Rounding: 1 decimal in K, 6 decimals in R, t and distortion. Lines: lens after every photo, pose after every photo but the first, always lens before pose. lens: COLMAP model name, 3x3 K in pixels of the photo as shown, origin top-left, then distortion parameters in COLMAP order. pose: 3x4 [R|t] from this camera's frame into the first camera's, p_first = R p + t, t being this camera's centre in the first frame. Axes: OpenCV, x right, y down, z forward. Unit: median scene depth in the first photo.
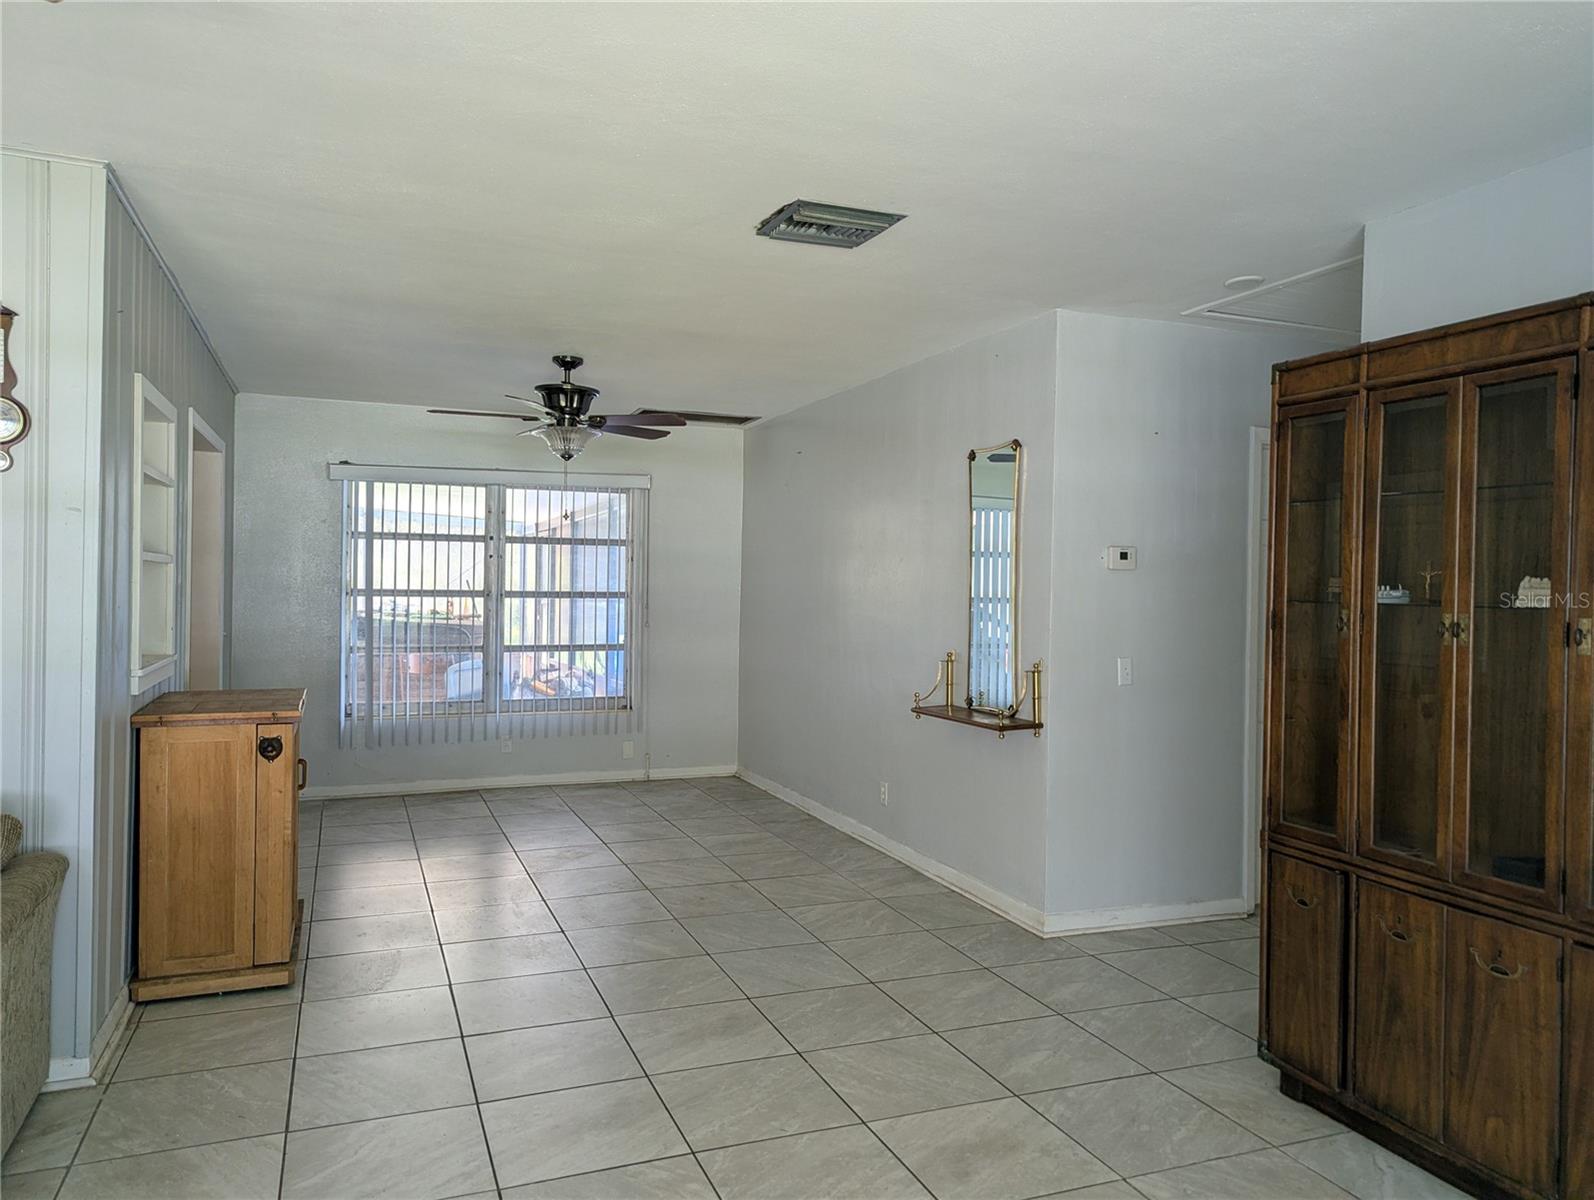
lens RADIAL K [[1123.2, 0, 785.6], [0, 1123.2, 586.2], [0, 0, 1]] dist [0.062457, -0.055708]
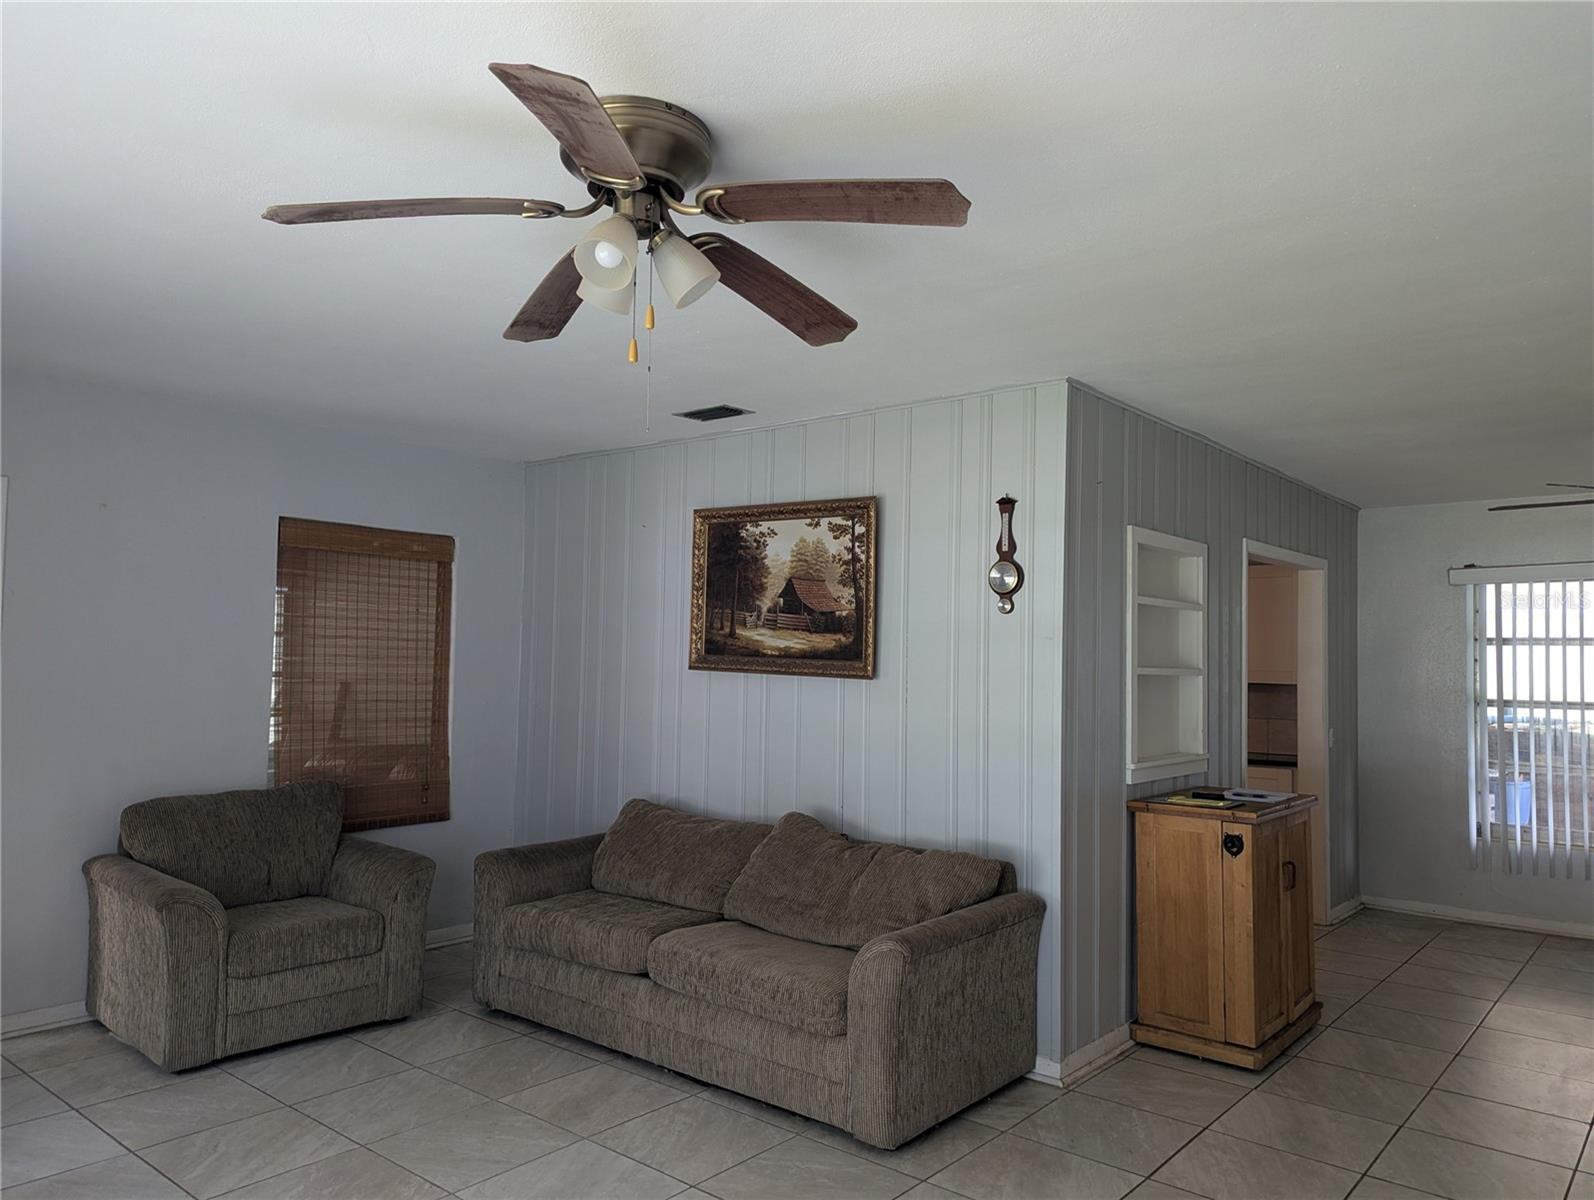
lens RADIAL K [[1116.7, 0, 797.0], [0, 1116.7, 600.0], [0, 0, 1]] dist [0.066382, -0.056408]
pose [[0.471125, -0.057424, -0.880195, 0.337322], [-0.009791, 0.997477, -0.070316, -0.014140], [0.882012, 0.041746, 0.469374, 0.099376]]
